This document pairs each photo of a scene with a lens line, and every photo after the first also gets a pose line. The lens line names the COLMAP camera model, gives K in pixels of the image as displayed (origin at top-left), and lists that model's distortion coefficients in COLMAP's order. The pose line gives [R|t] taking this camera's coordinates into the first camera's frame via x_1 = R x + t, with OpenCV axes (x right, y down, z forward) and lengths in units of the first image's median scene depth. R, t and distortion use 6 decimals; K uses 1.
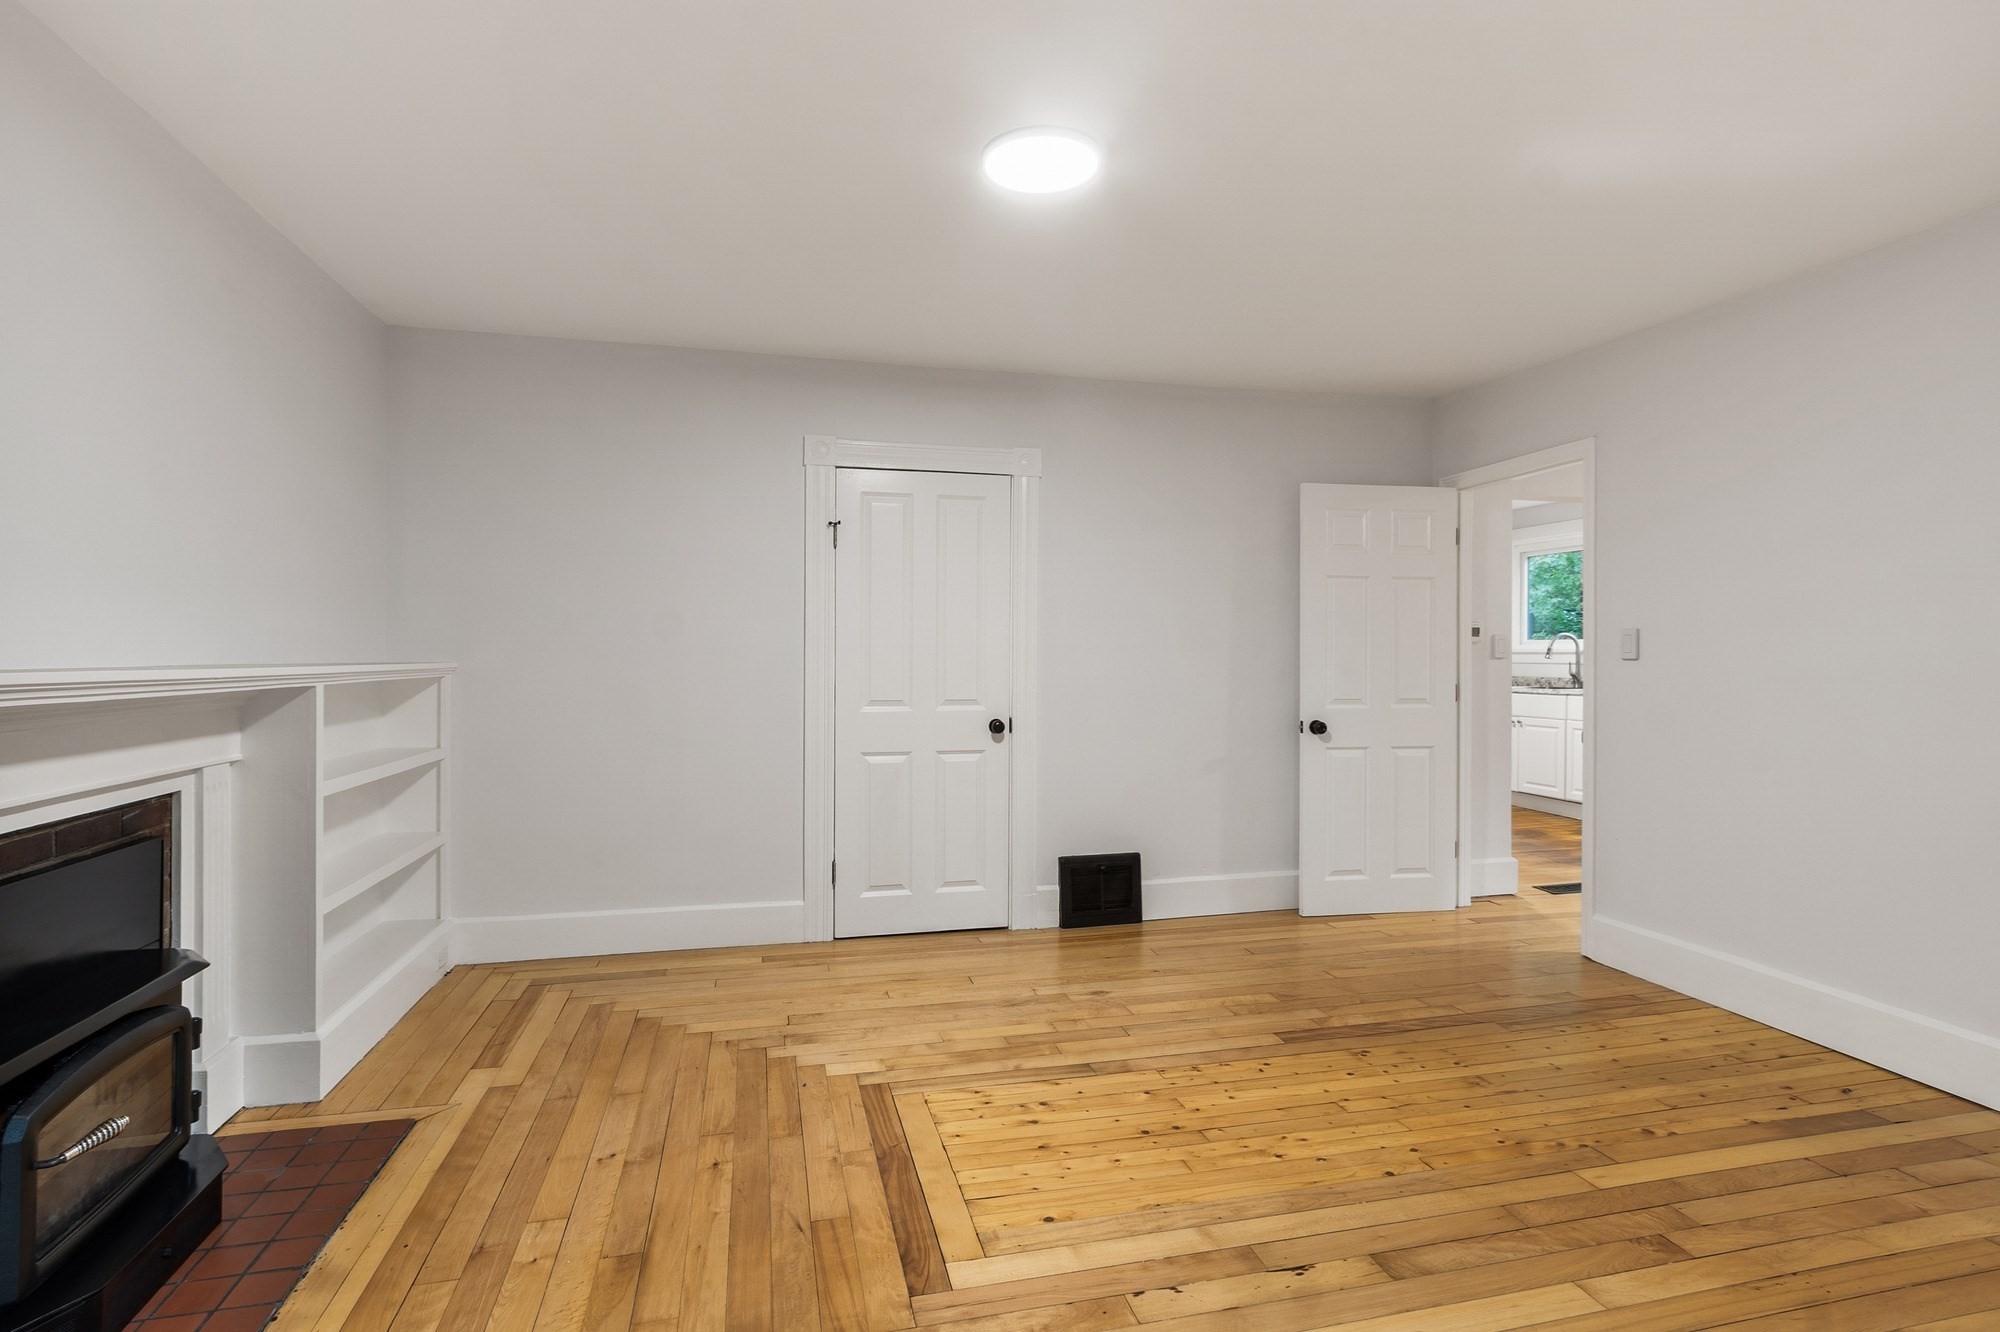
lens RADIAL K [[975.3, 0, 992.8], [0, 975.3, 658.3], [0, 0, 1]] dist [0.004003, -0.001238]
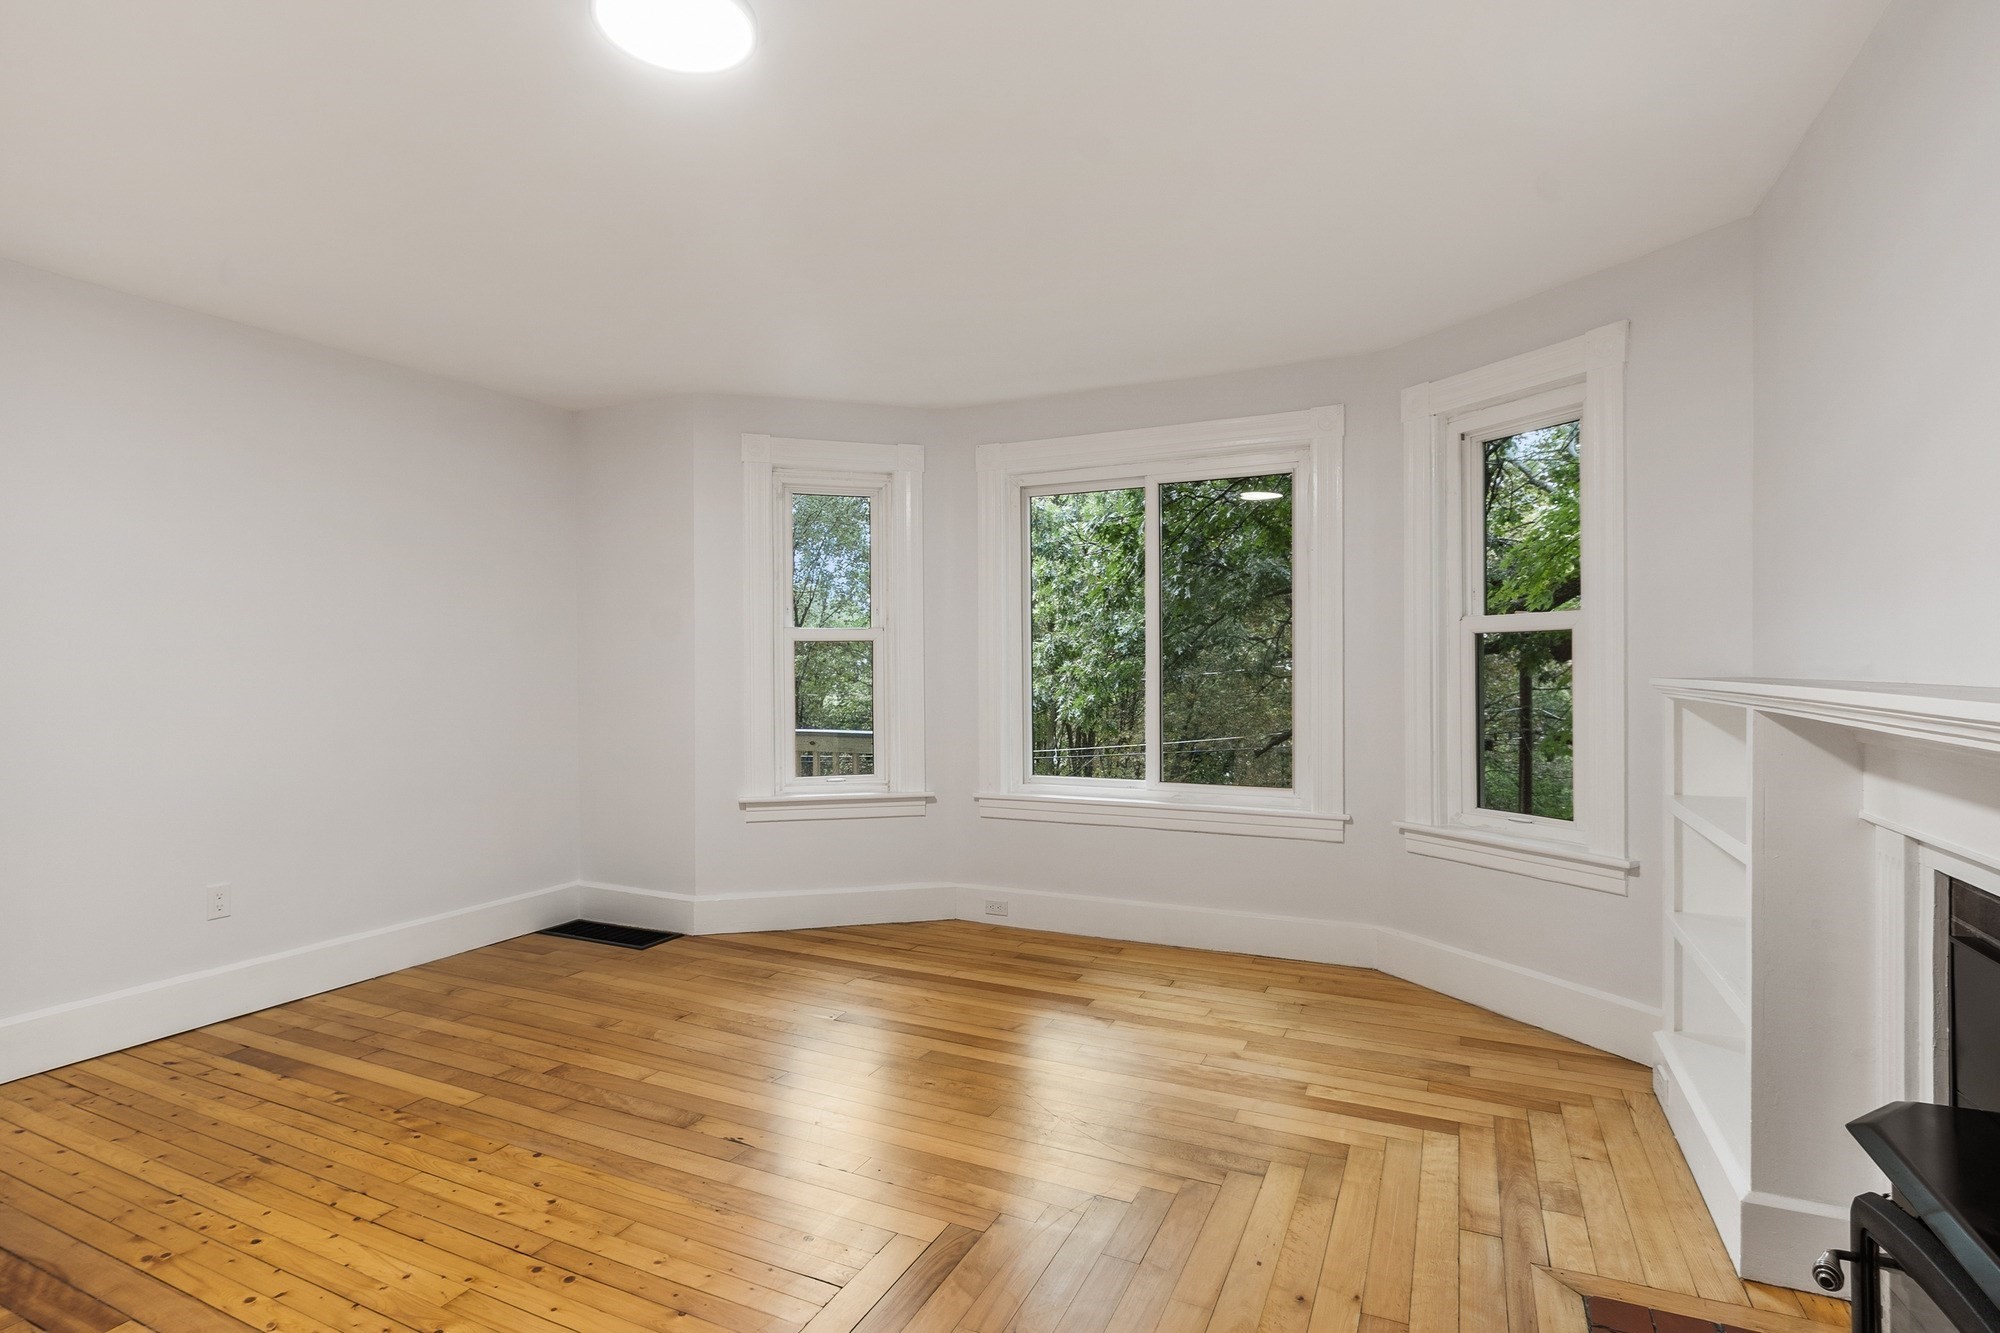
lens RADIAL K [[975.3, 0, 990.5], [0, 975.3, 673.0], [0, 0, 1]] dist [0.004003, -0.001238]
pose [[-0.773570, -0.003232, 0.633703, -0.600574], [0.005187, 0.999921, 0.011431, -0.008966], [-0.633690, 0.012130, -0.773492, 1.383103]]
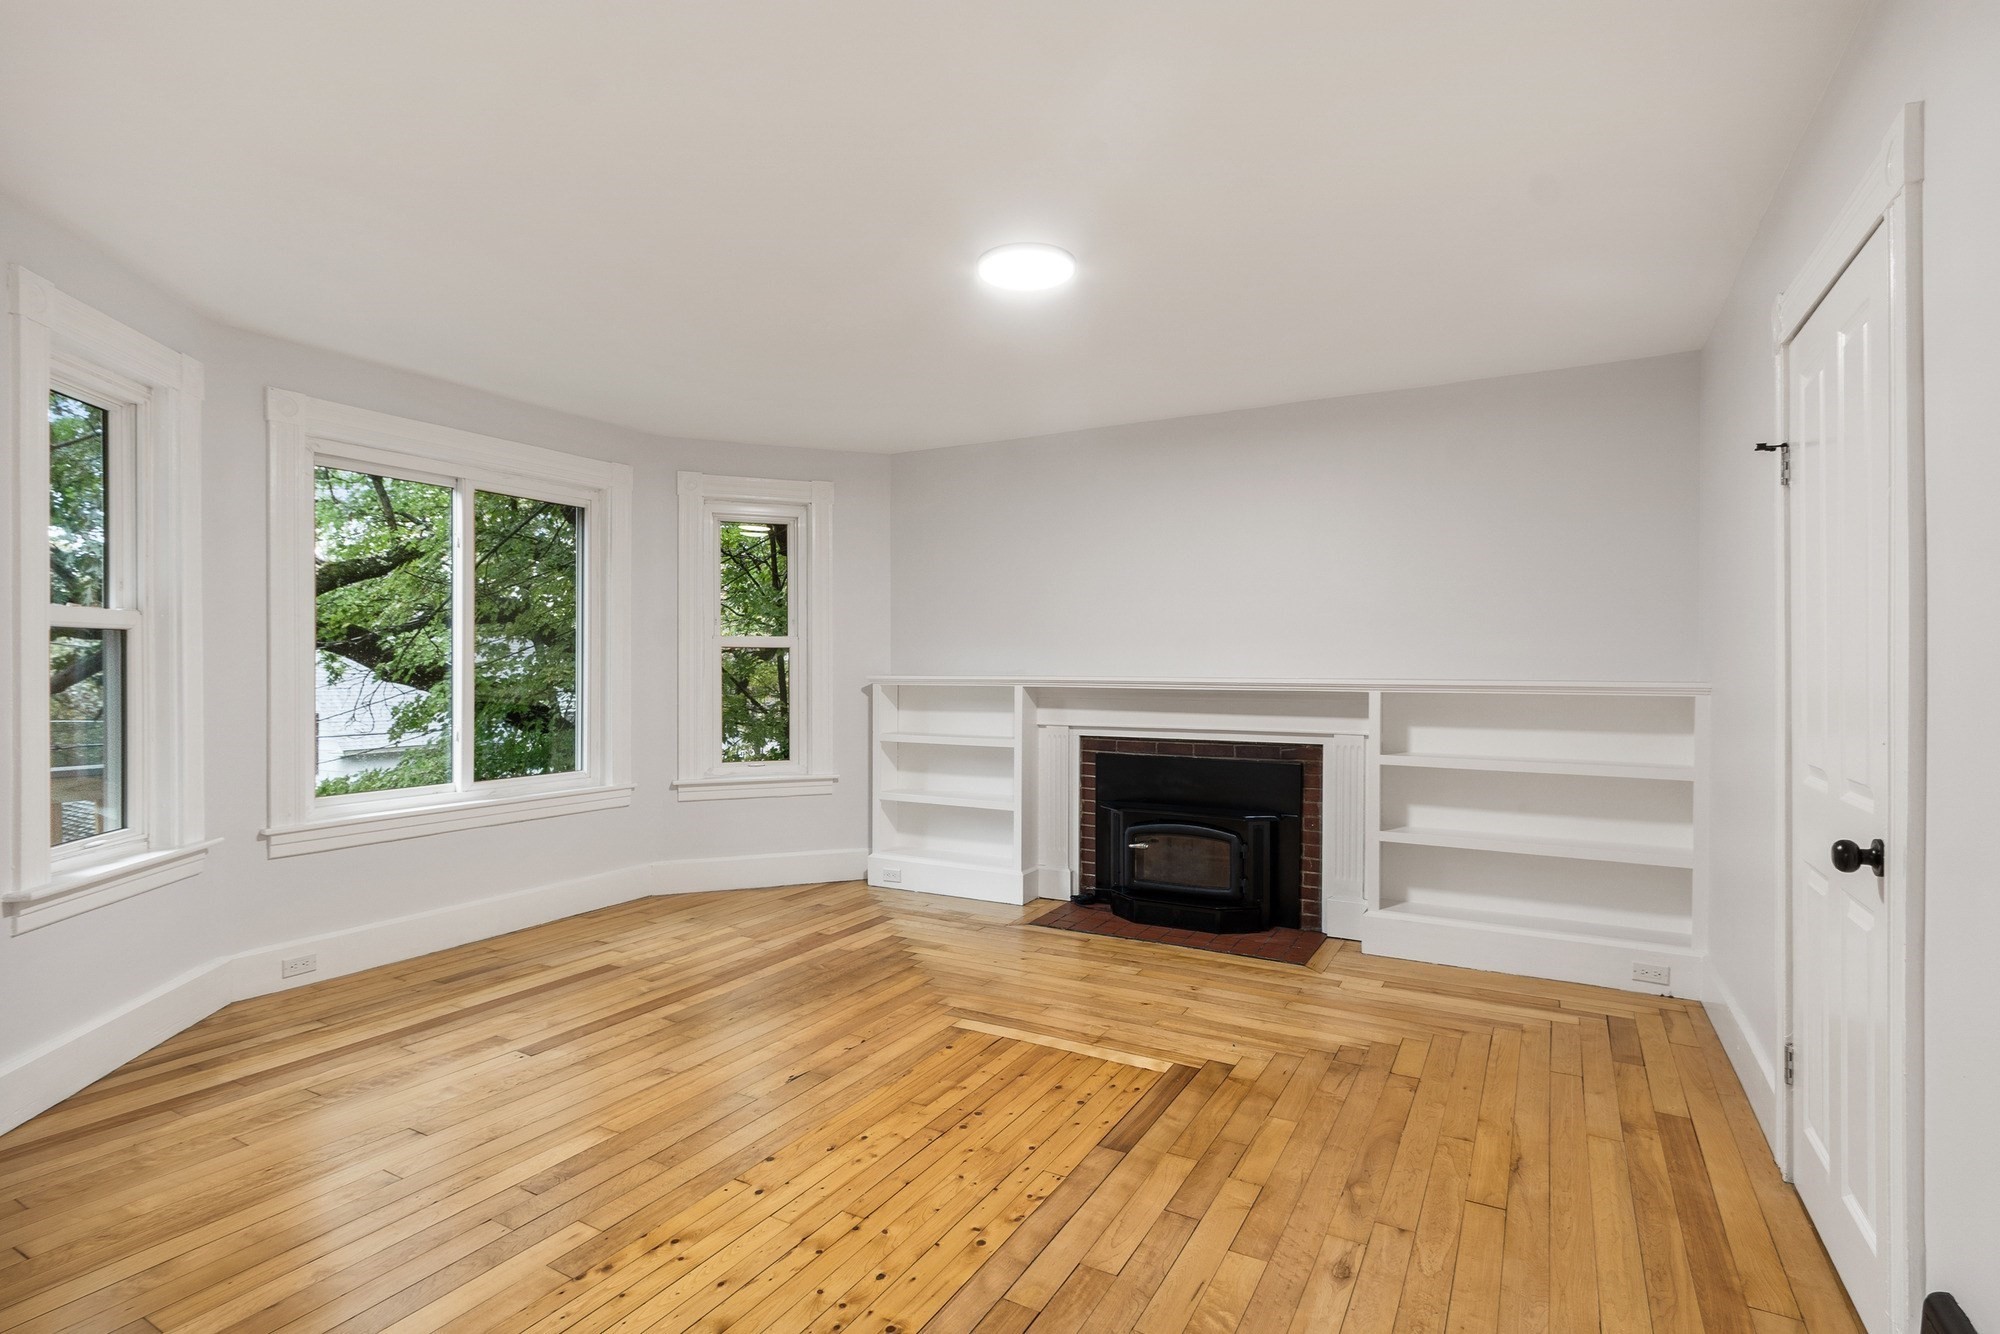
lens RADIAL K [[975.3, 0, 981.5], [0, 975.3, 668.2], [0, 0, 1]] dist [0.004003, -0.001238]
pose [[-0.692908, -0.003280, -0.721018, 0.928552], [-0.006635, 0.999976, 0.001828, -0.008242], [0.720995, 0.006051, -0.692914, 1.741354]]
